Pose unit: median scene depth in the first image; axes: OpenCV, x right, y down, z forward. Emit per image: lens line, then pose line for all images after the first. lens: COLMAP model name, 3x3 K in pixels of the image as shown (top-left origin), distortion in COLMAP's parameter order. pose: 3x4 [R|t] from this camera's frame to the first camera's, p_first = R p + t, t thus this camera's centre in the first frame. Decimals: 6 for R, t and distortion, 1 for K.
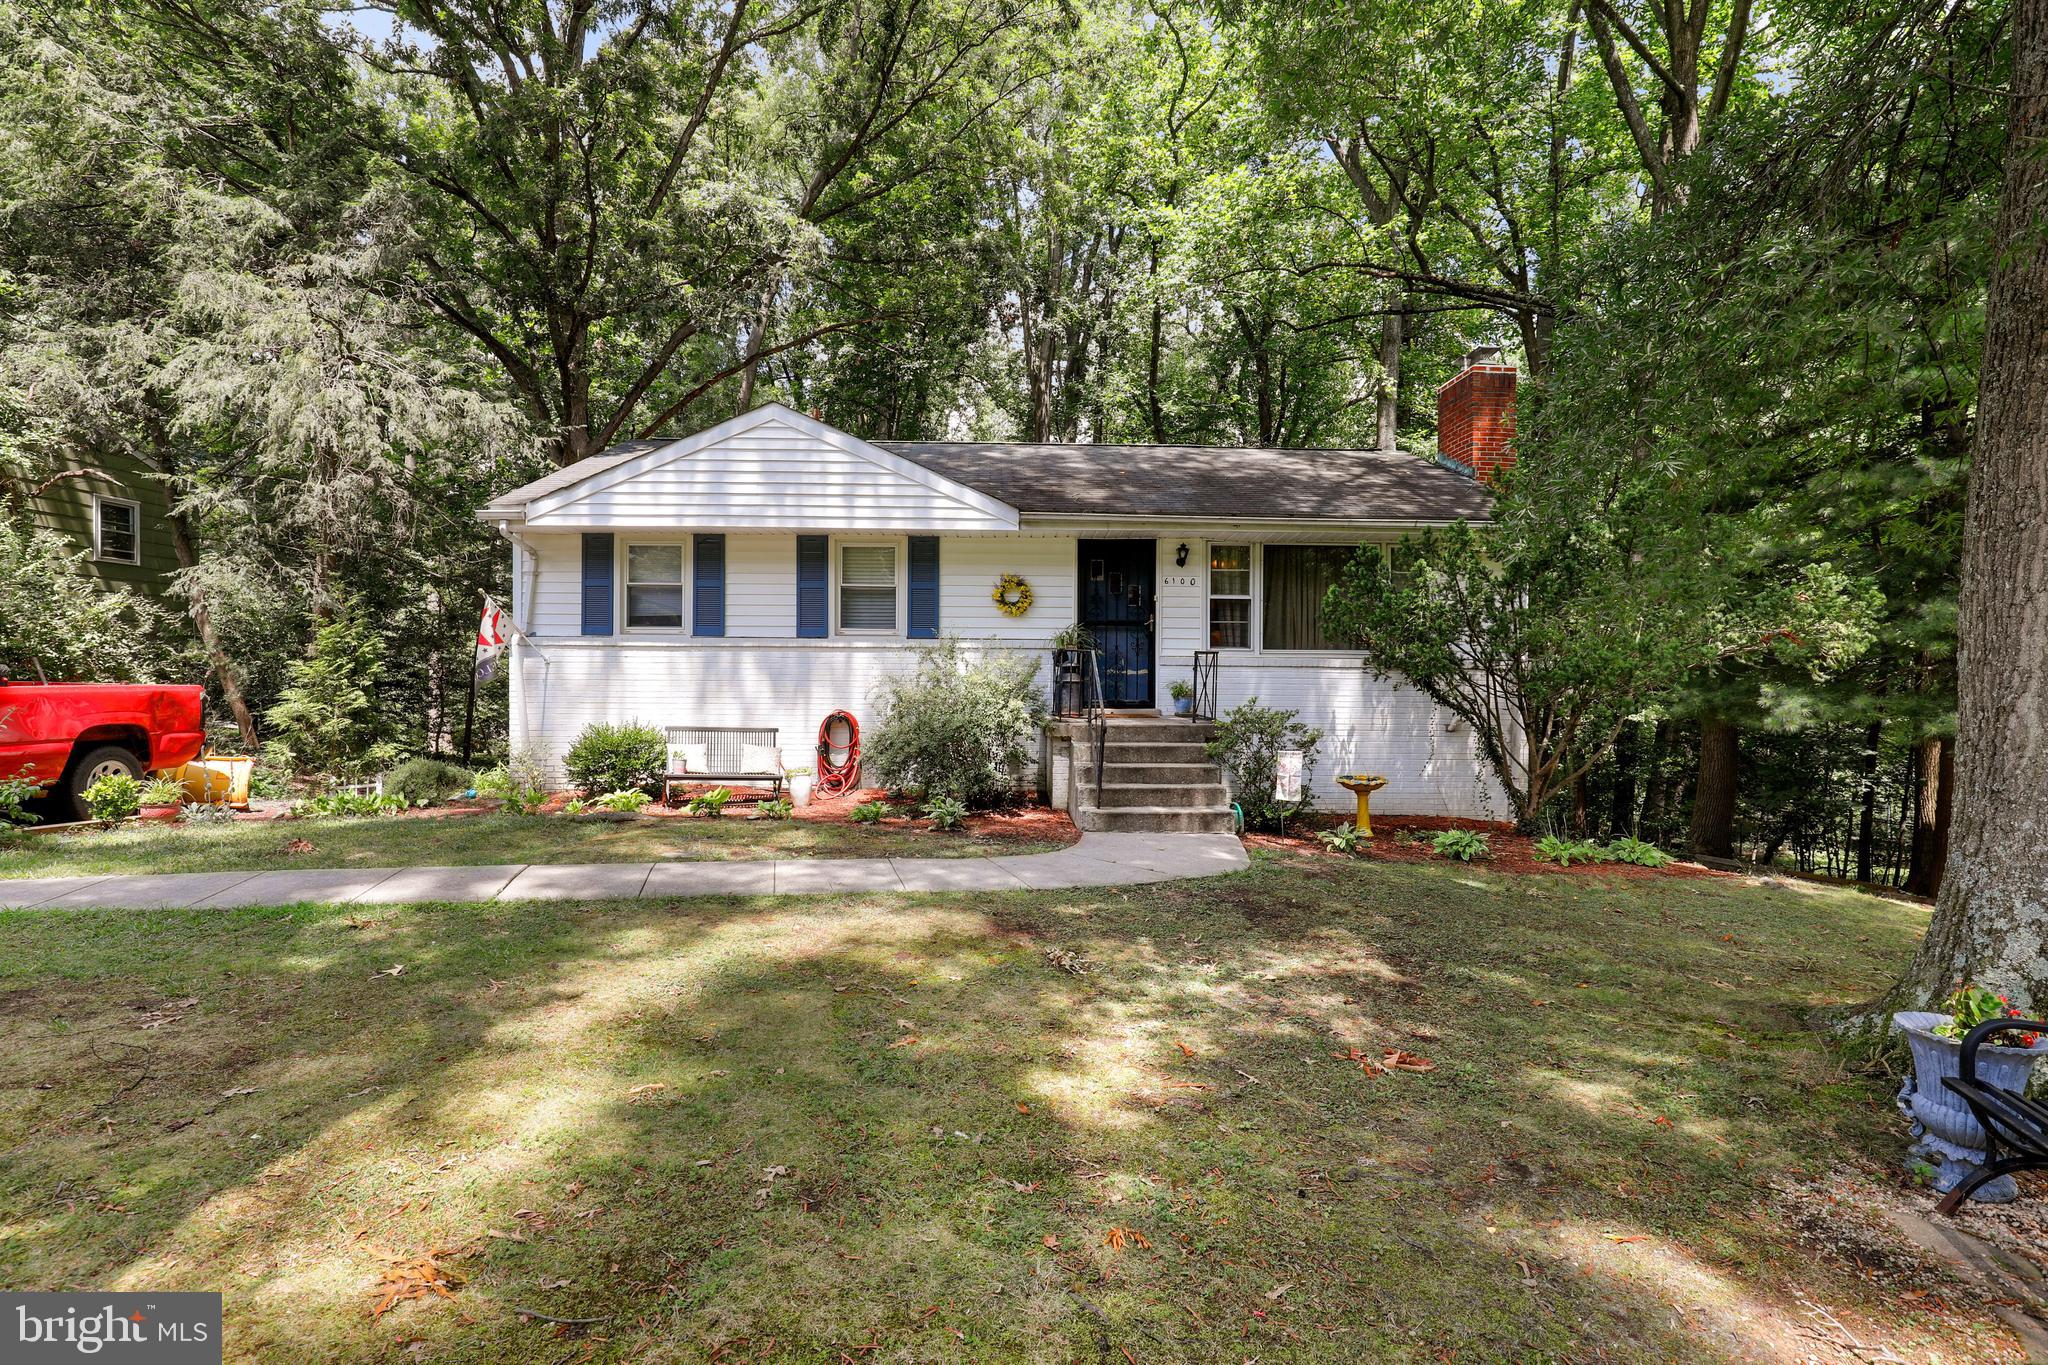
lens RADIAL K [[913.2, 0, 985.6], [0, 913.2, 679.6], [0, 0, 1]] dist [-0.035987, 0.008858]
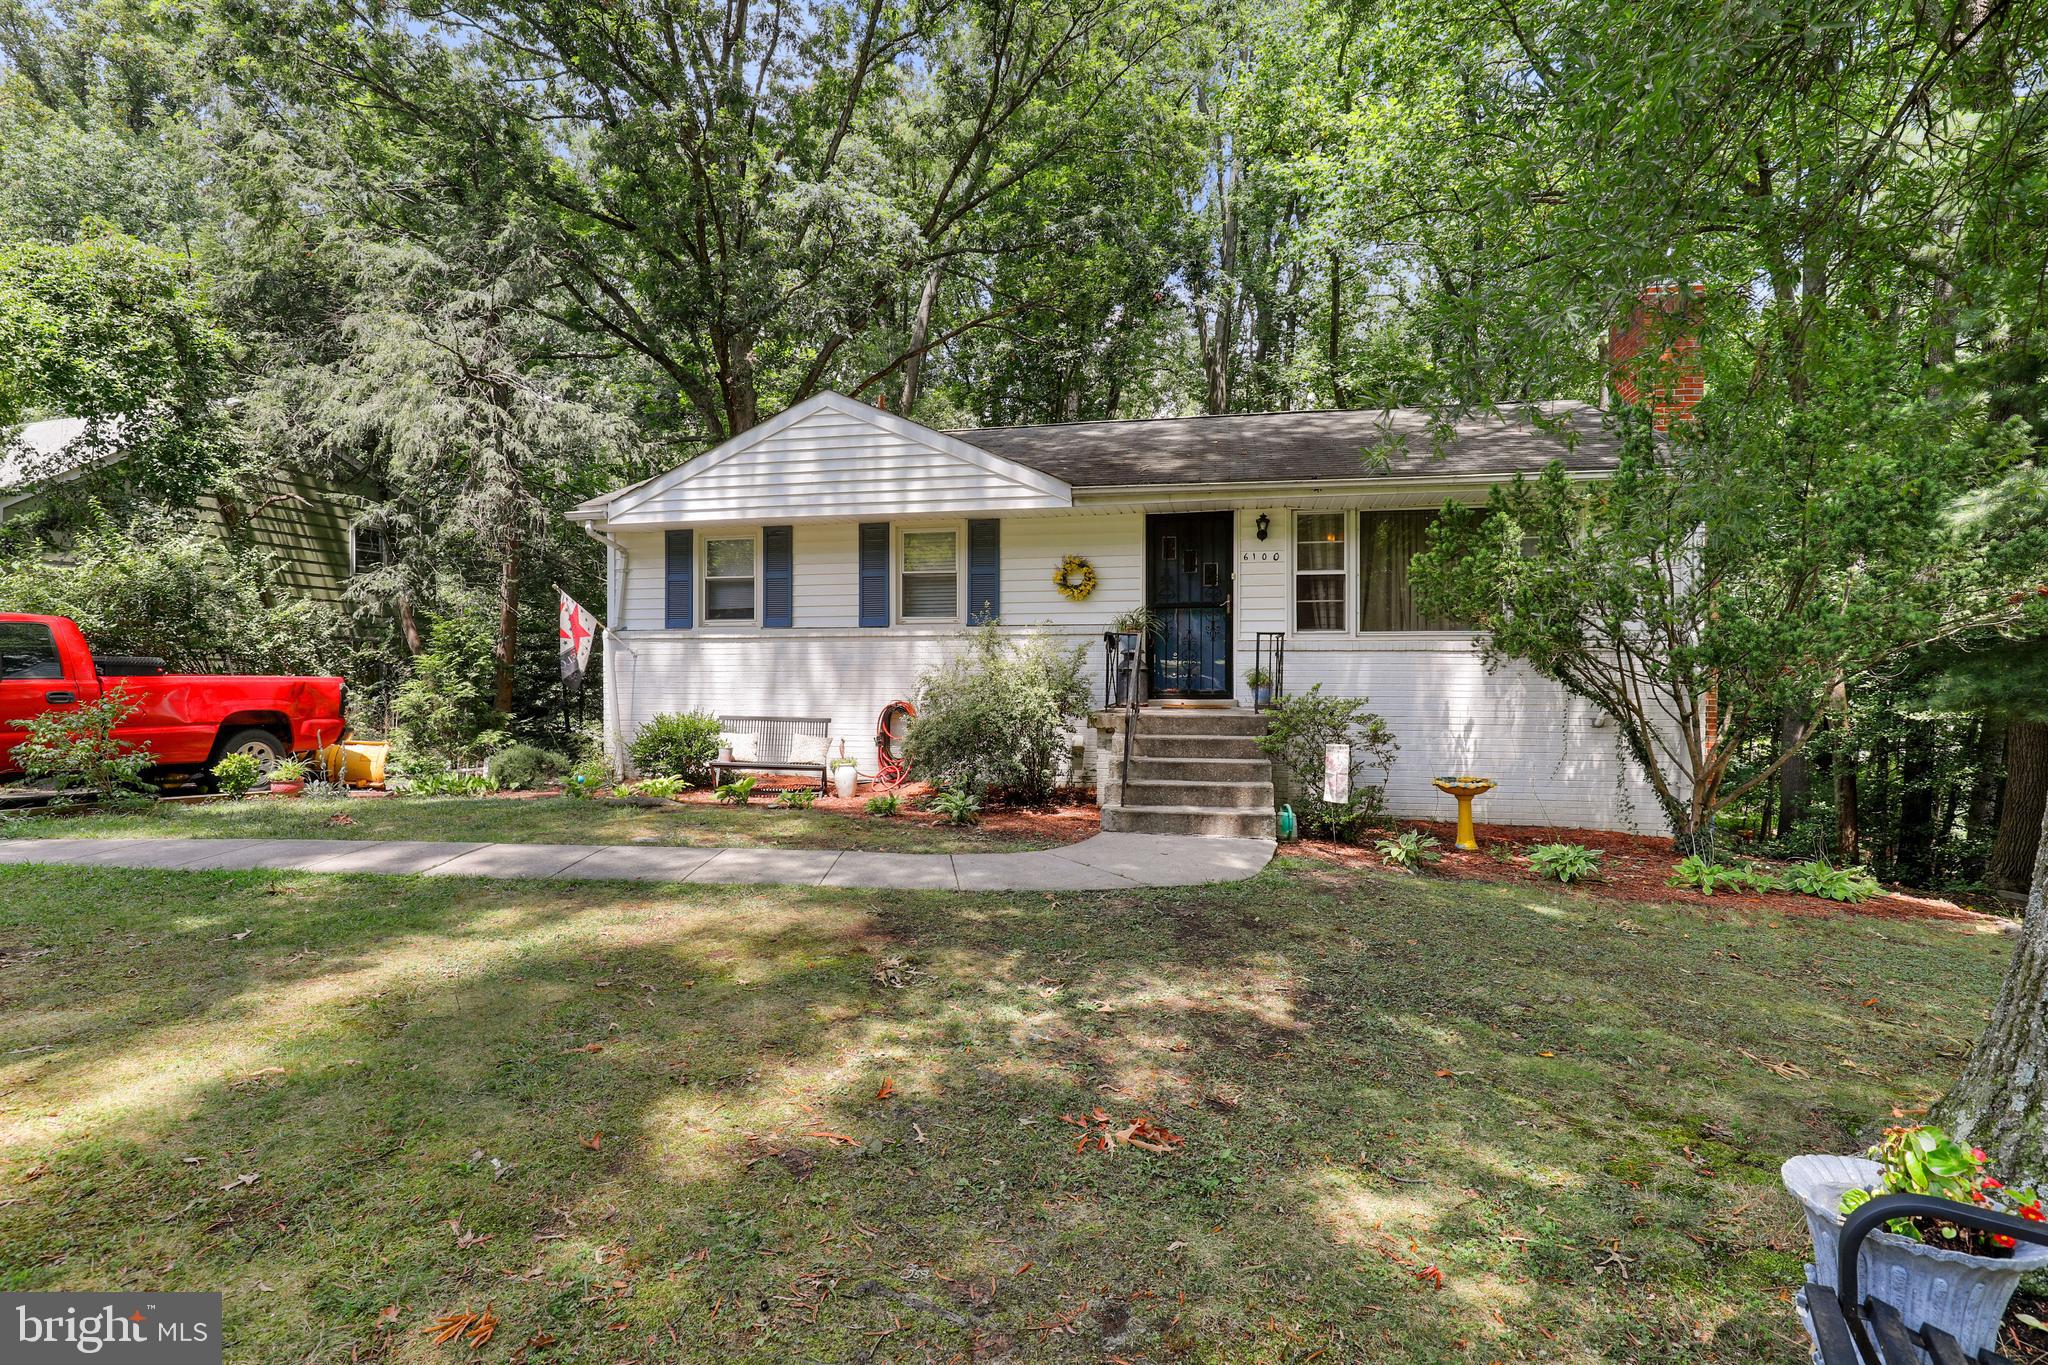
lens RADIAL K [[913.2, 0, 985.6], [0, 913.2, 679.6], [0, 0, 1]] dist [-0.035987, 0.008858]
pose [[0.974038, -0.004478, -0.226341, 0.153790], [0.004202, 0.999990, -0.001701, 0.013359], [0.226346, 0.000706, 0.974047, 0.071480]]
